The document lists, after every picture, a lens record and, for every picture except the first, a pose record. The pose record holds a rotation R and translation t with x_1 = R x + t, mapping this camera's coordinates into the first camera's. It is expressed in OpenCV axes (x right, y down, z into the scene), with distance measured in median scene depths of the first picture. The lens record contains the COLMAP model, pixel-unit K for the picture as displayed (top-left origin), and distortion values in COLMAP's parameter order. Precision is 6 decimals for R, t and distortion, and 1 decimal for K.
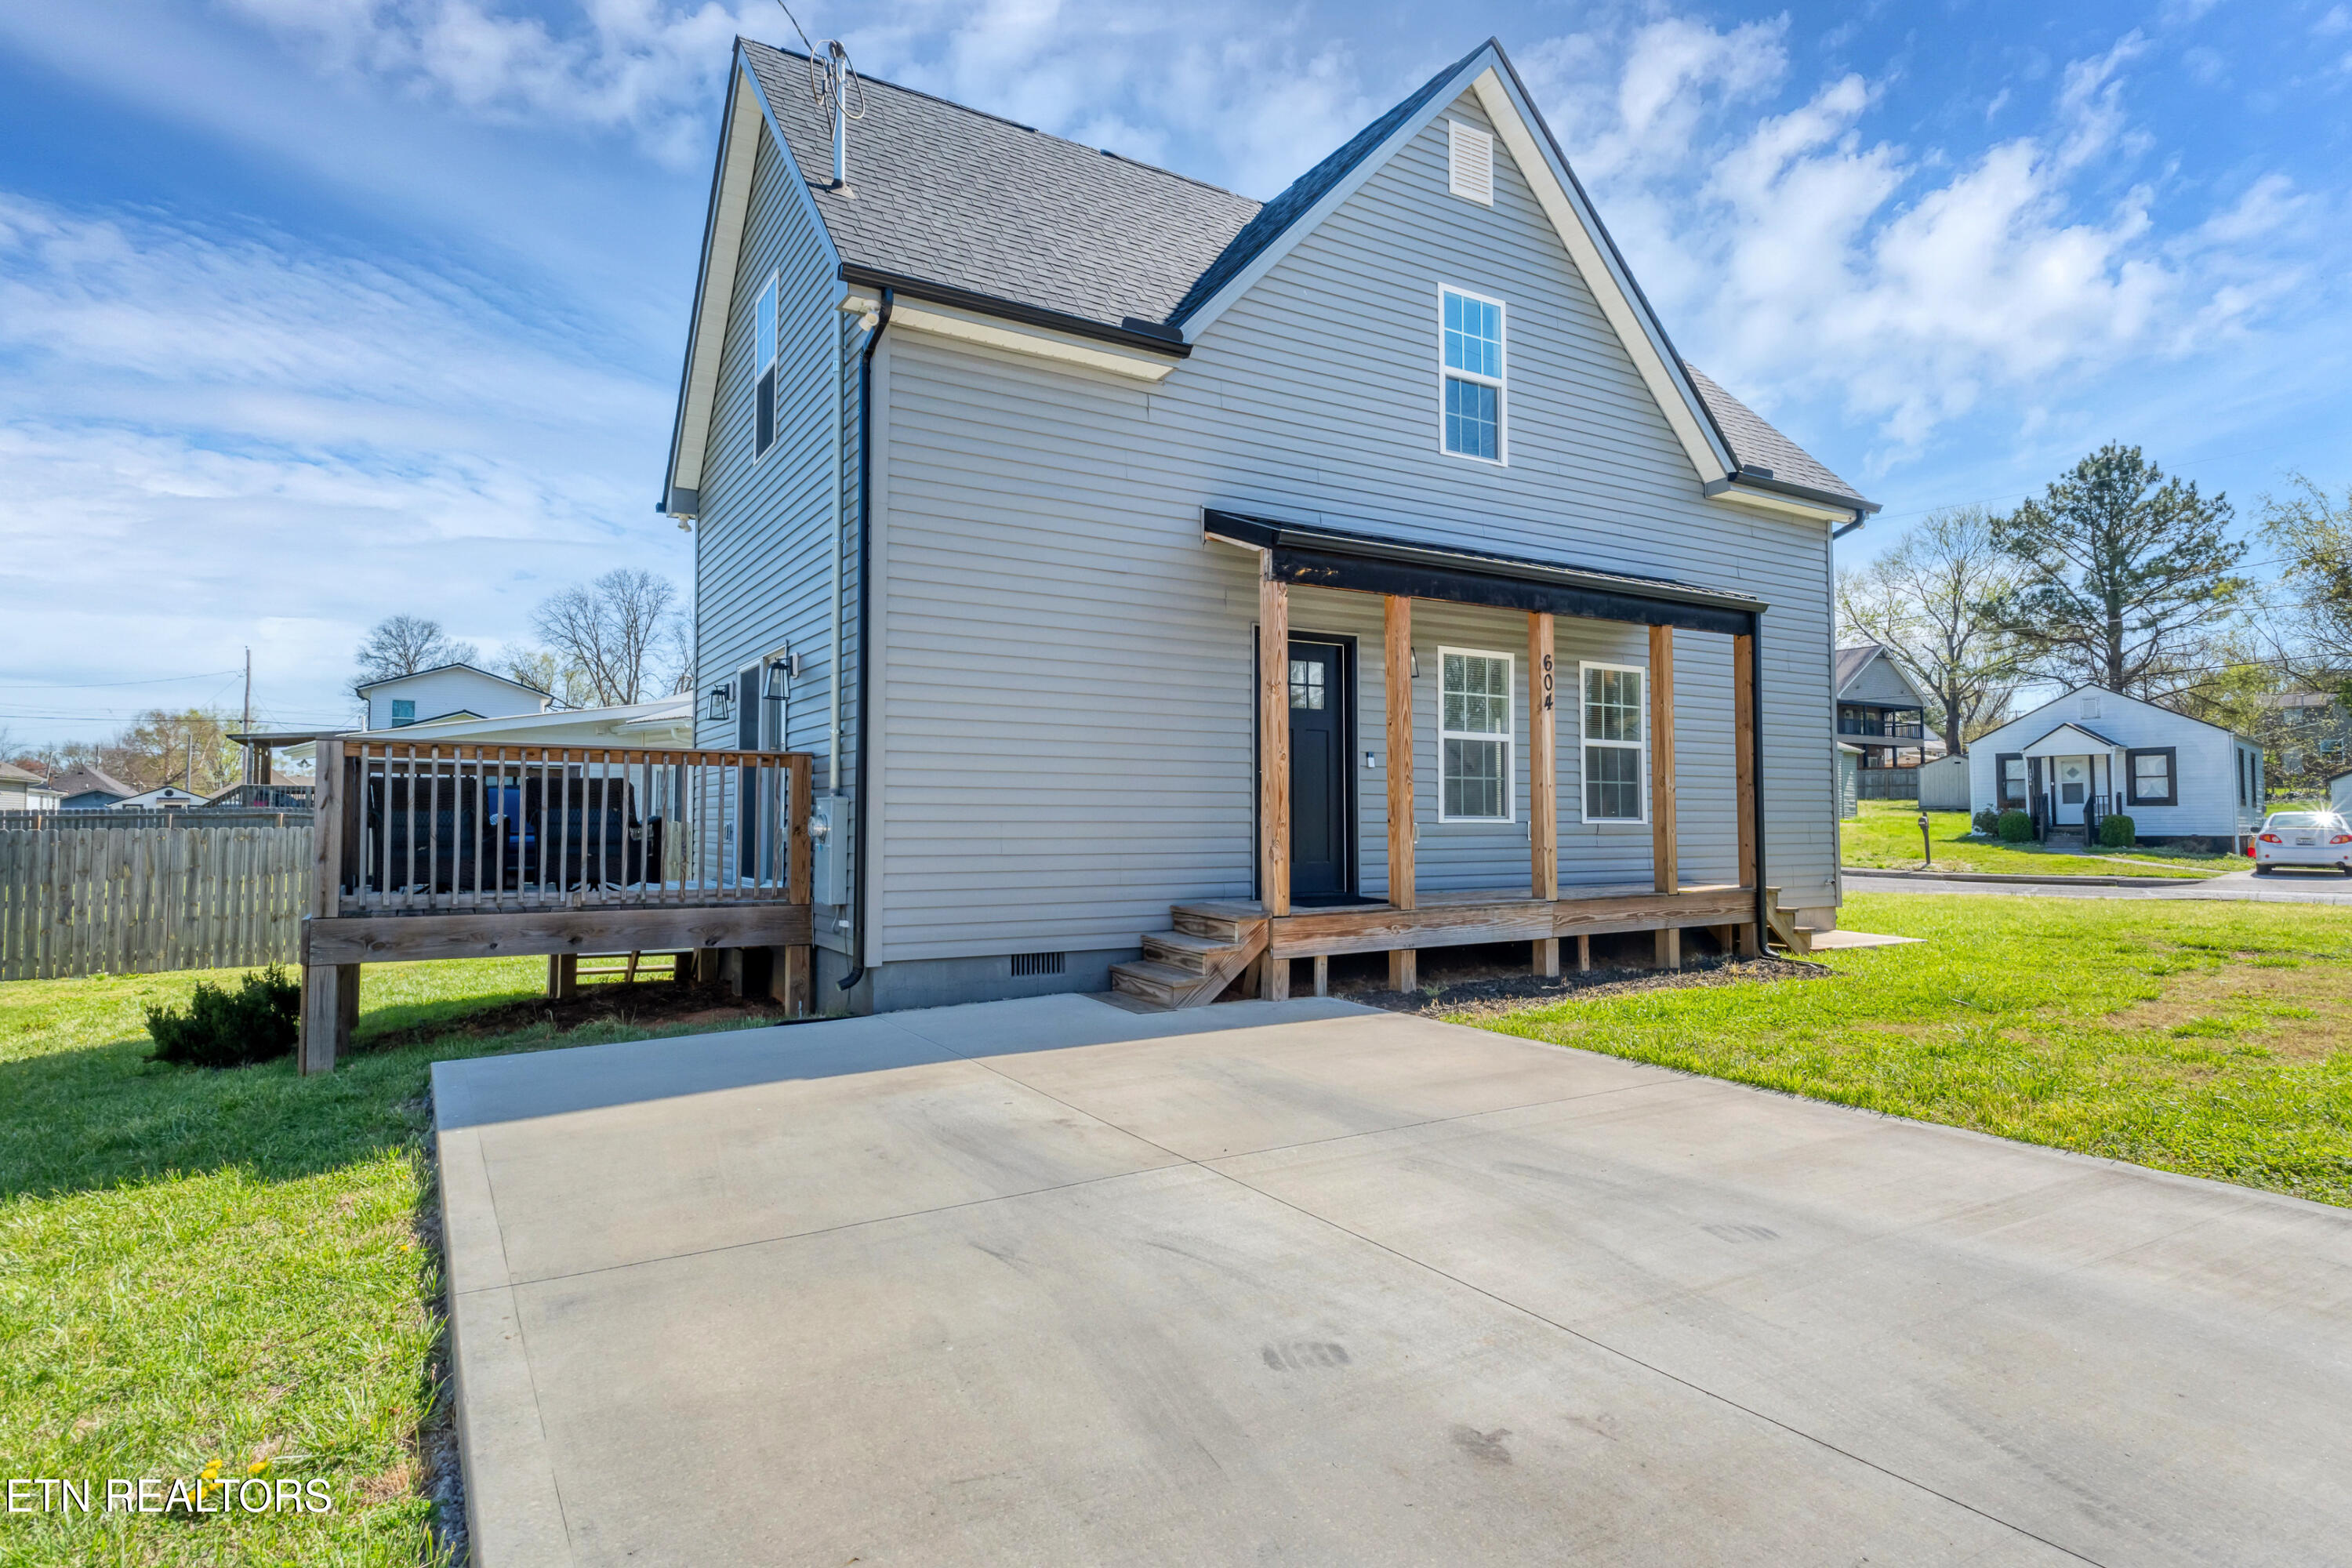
lens RADIAL K [[1241.7, 0, 1170.6], [0, 1241.7, 777.4], [0, 0, 1]] dist [0.000688, -0.000006]
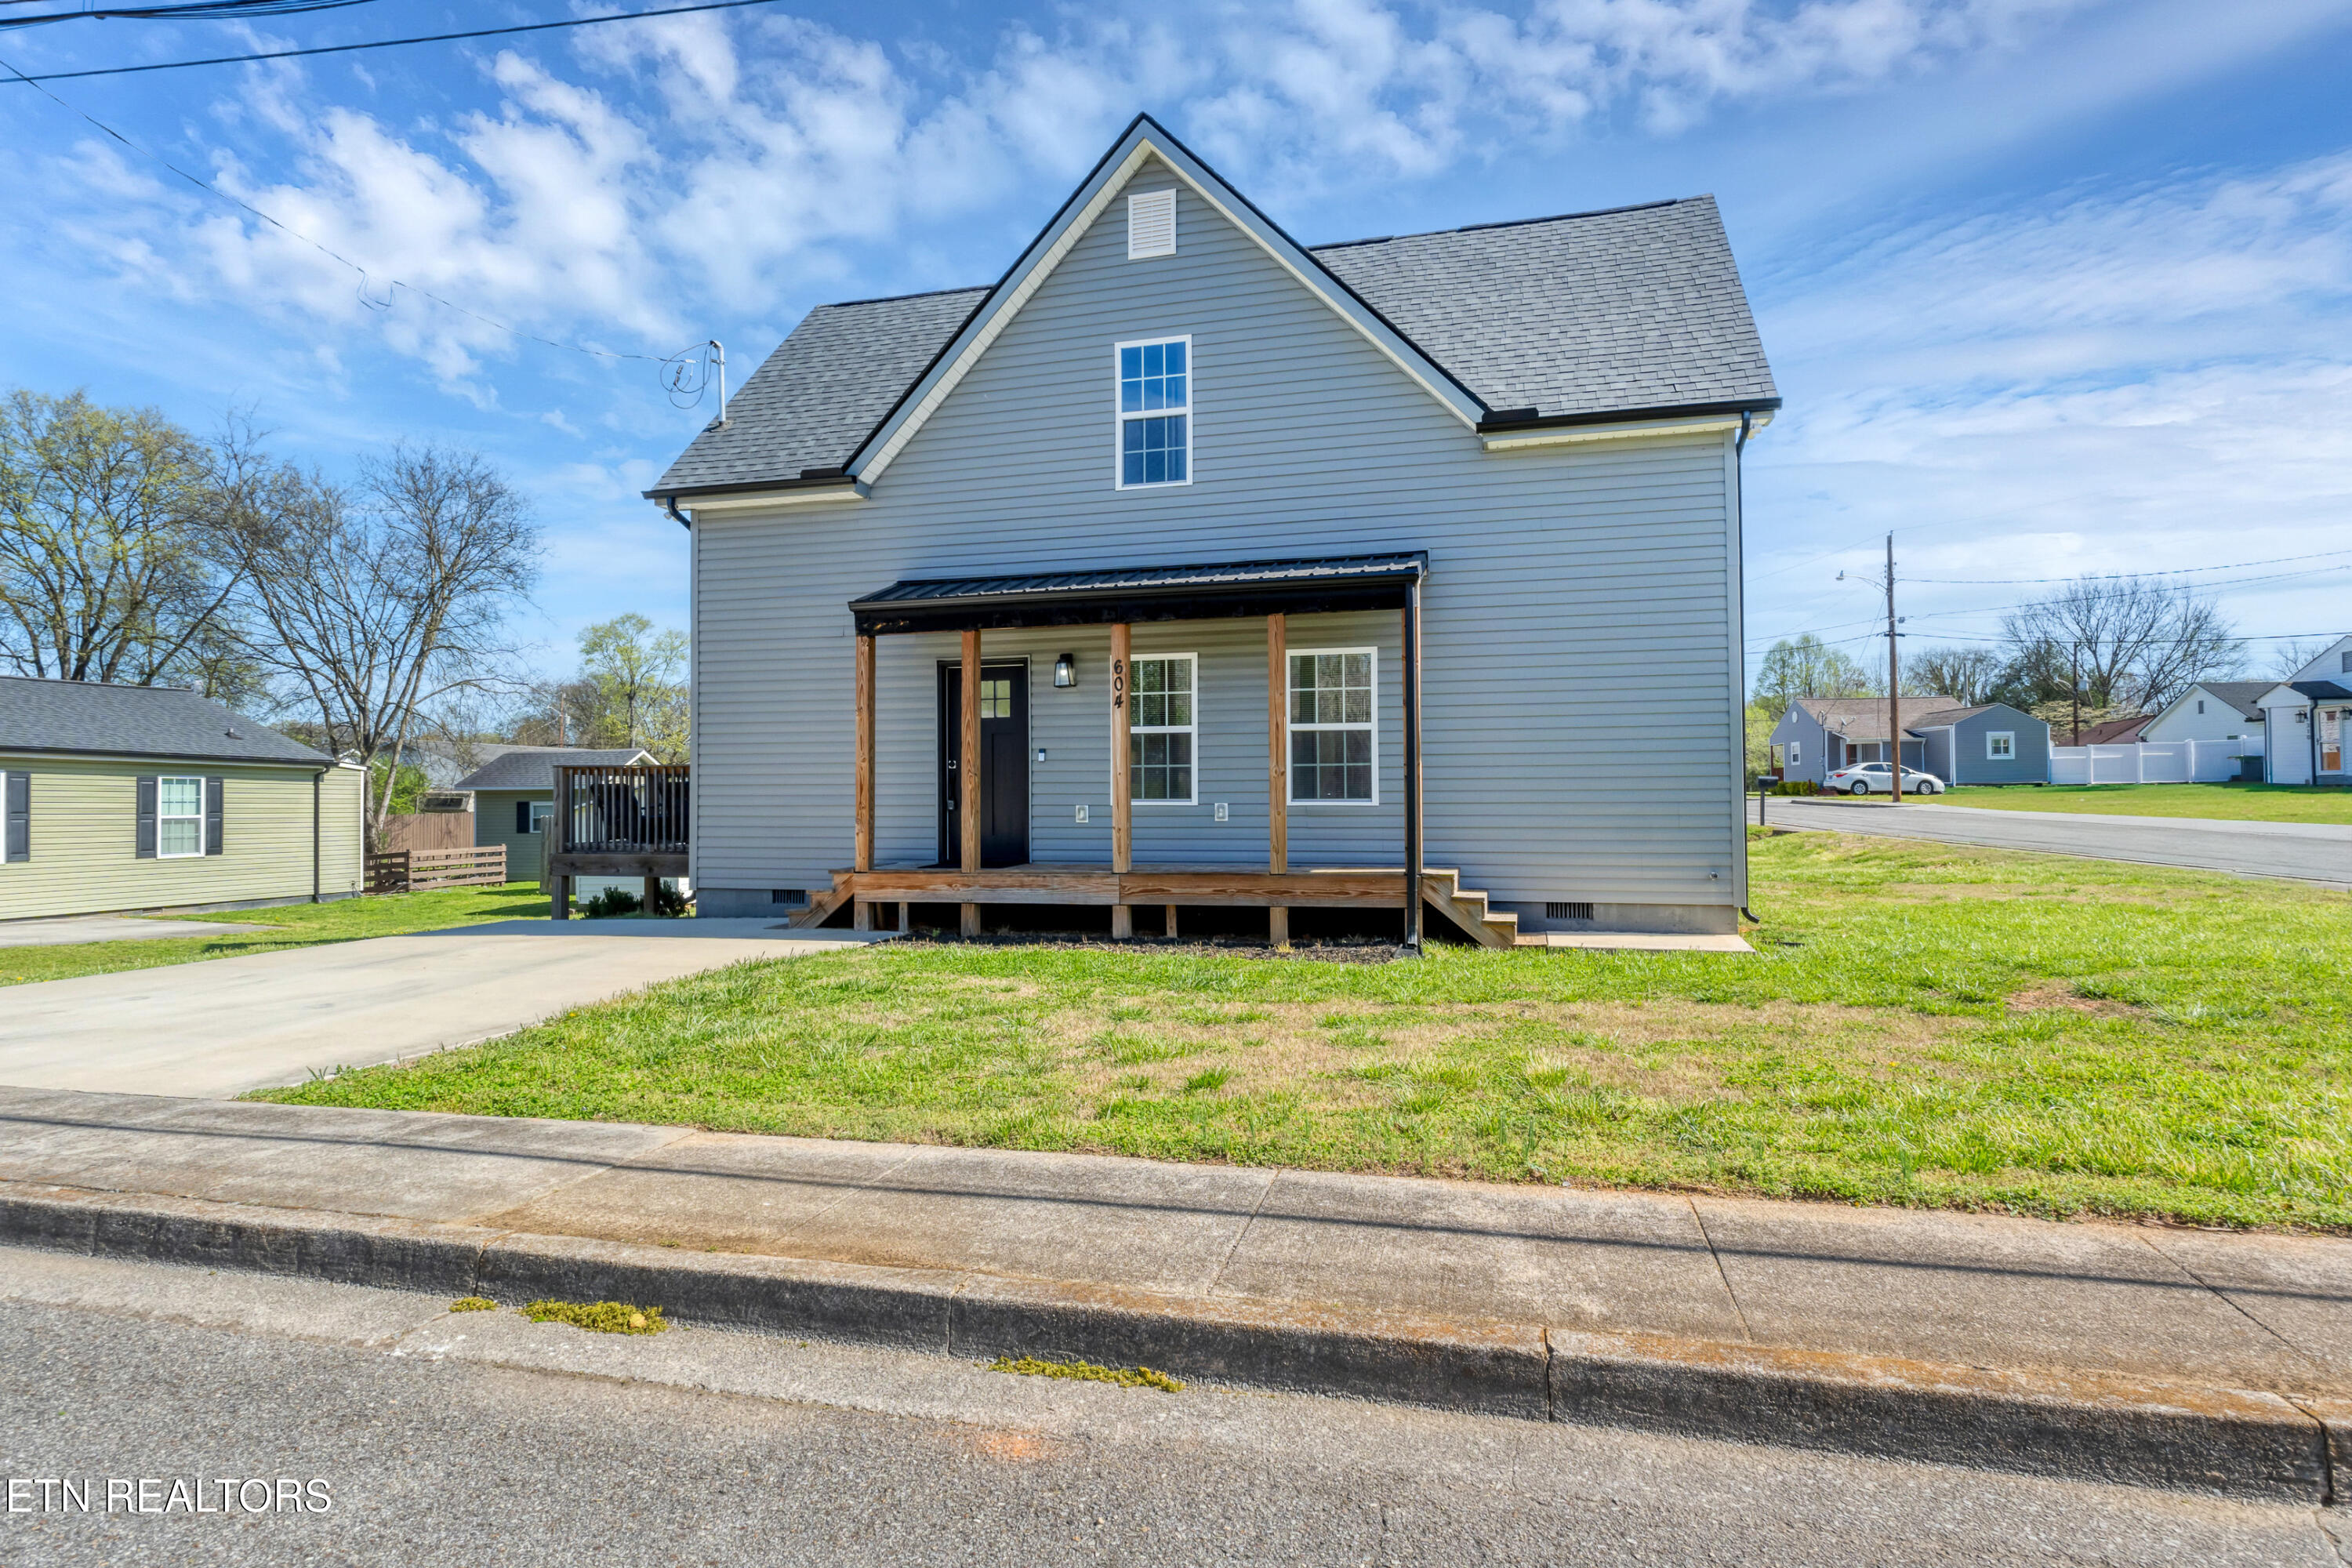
lens RADIAL K [[1246.8, 0, 1176.0], [0, 1246.8, 784.0], [0, 0, 1]] dist [-0.003995, -0.001060]
pose [[0.692007, -0.013554, -0.721763, 1.050127], [0.031512, 0.999438, 0.011445, 0.004397], [0.721202, -0.030664, 0.692045, 0.208021]]
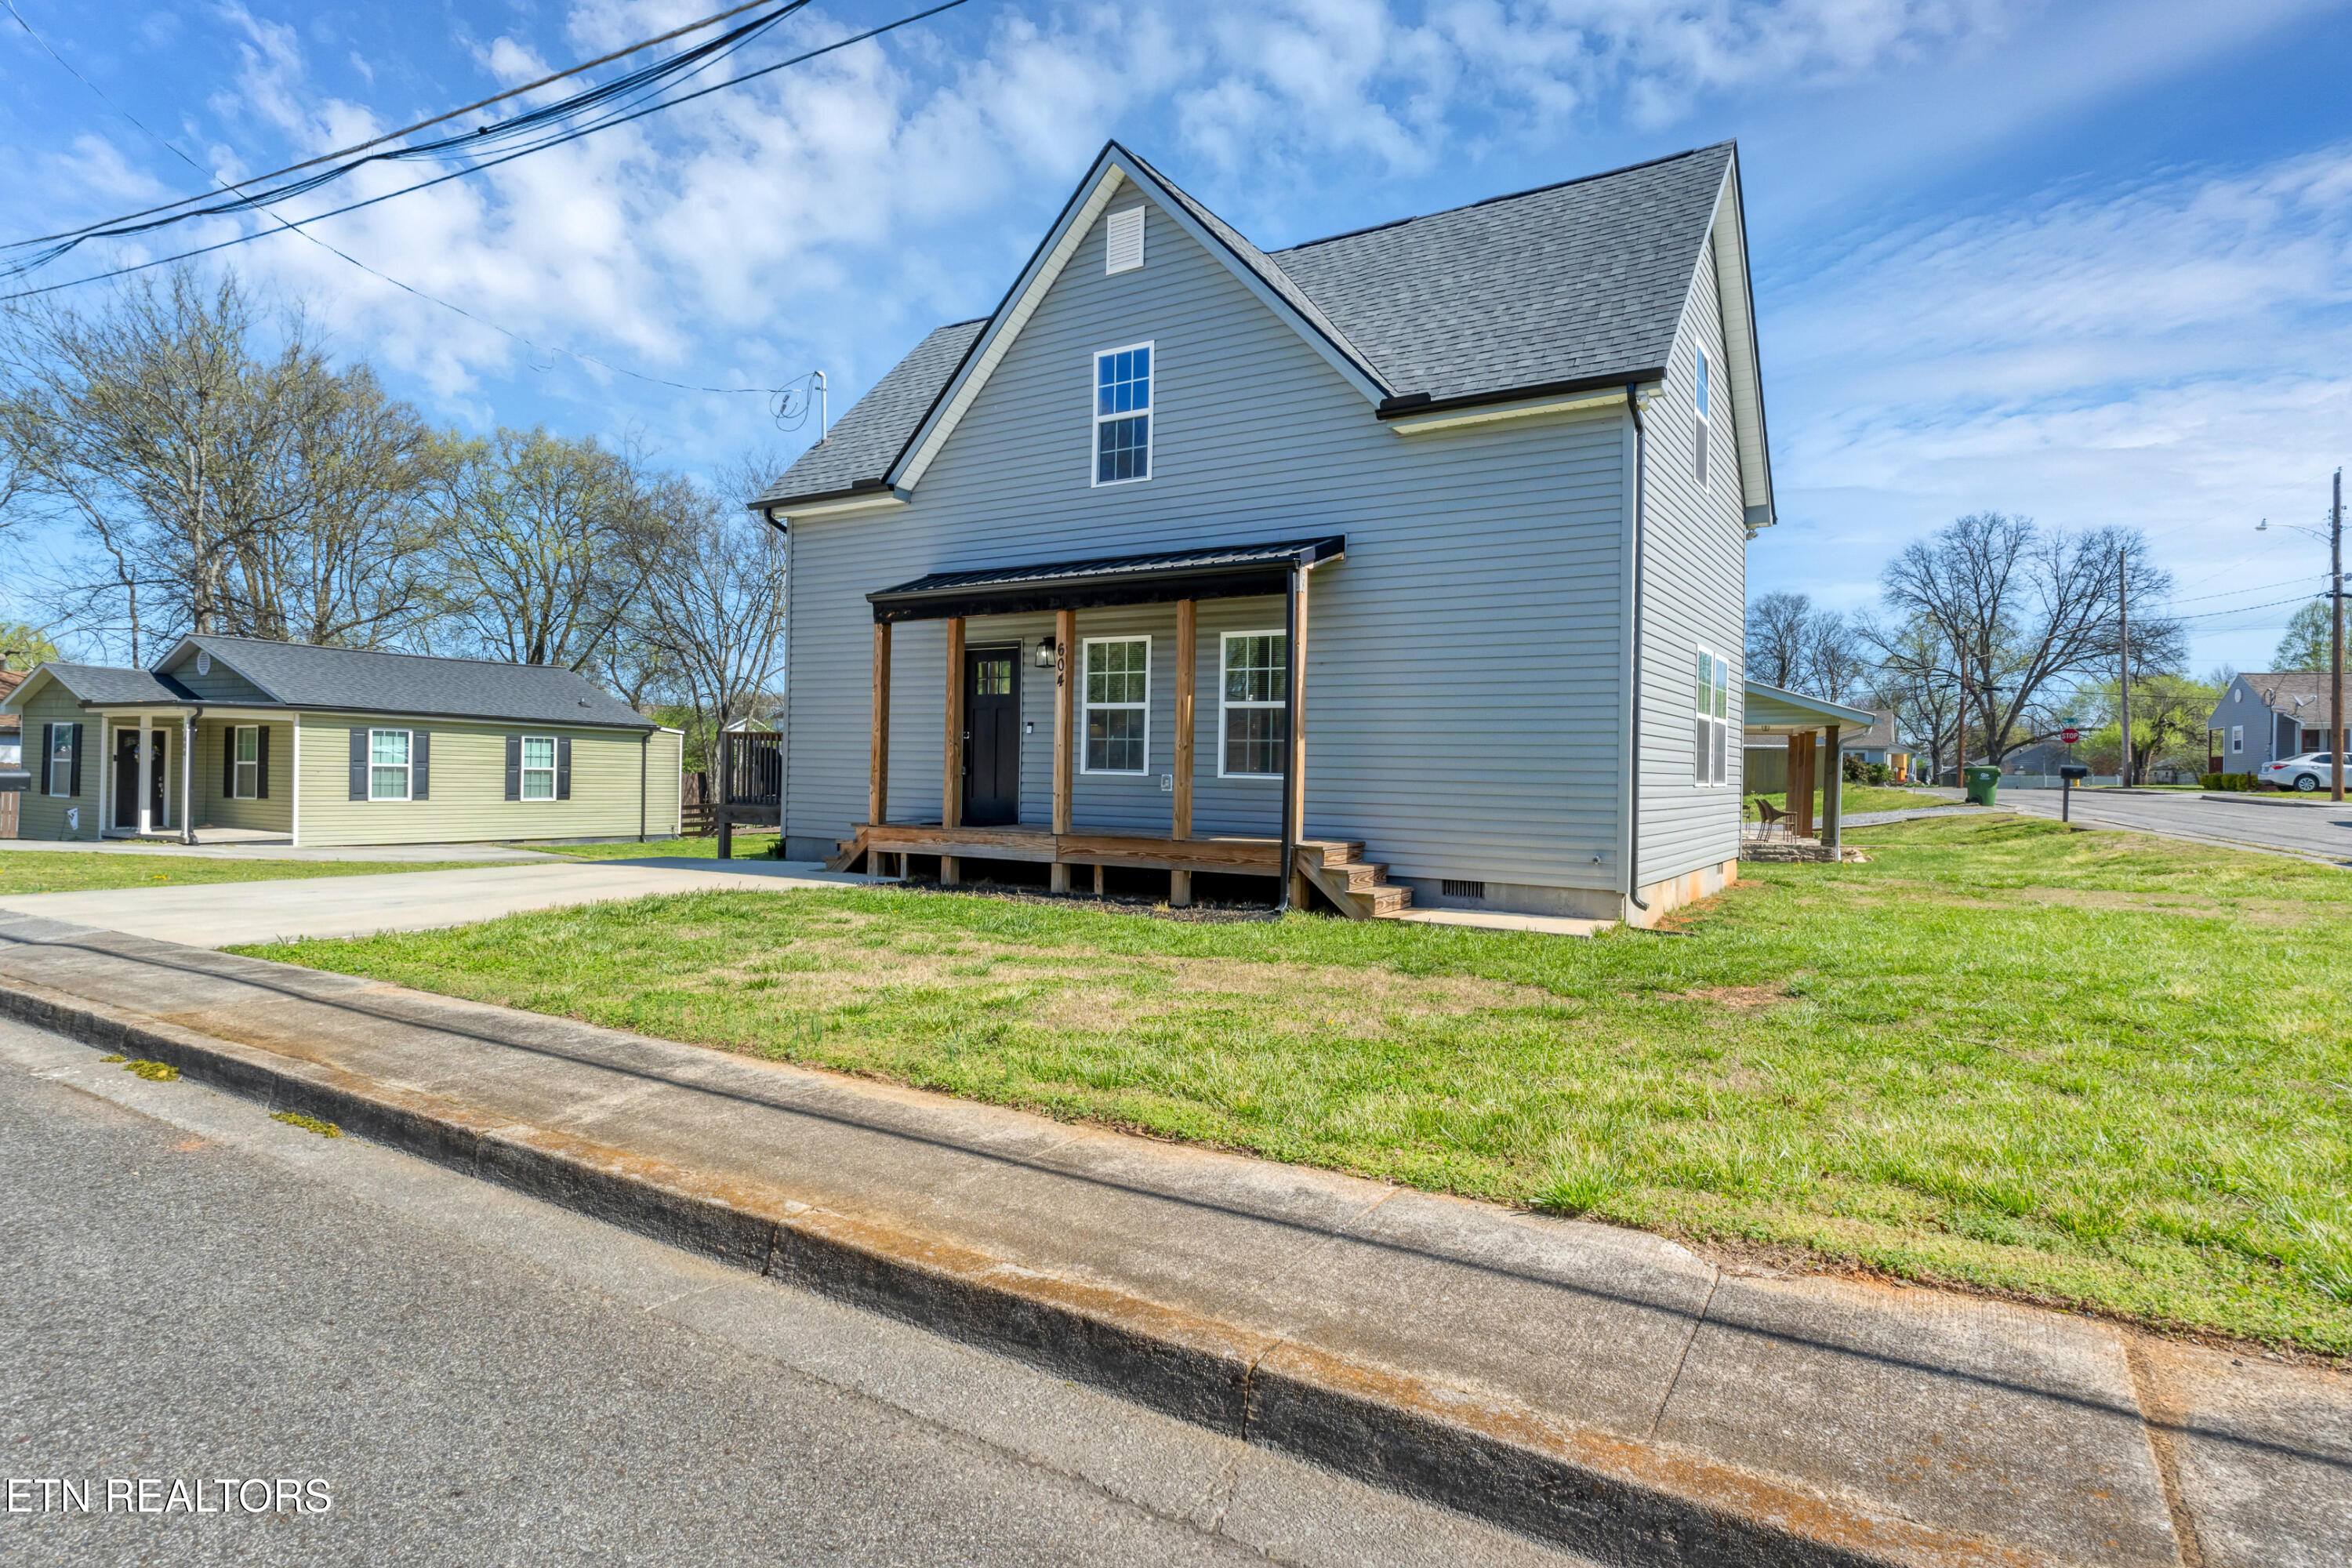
lens RADIAL K [[1259.7, 0, 1170.7], [0, 1259.7, 777.8], [0, 0, 1]] dist [-0.006331, -0.000888]
pose [[0.443509, 0.012373, -0.896184, 1.360187], [0.013087, 0.999709, 0.020279, 0.013903], [0.896174, -0.020722, 0.443218, 0.465675]]
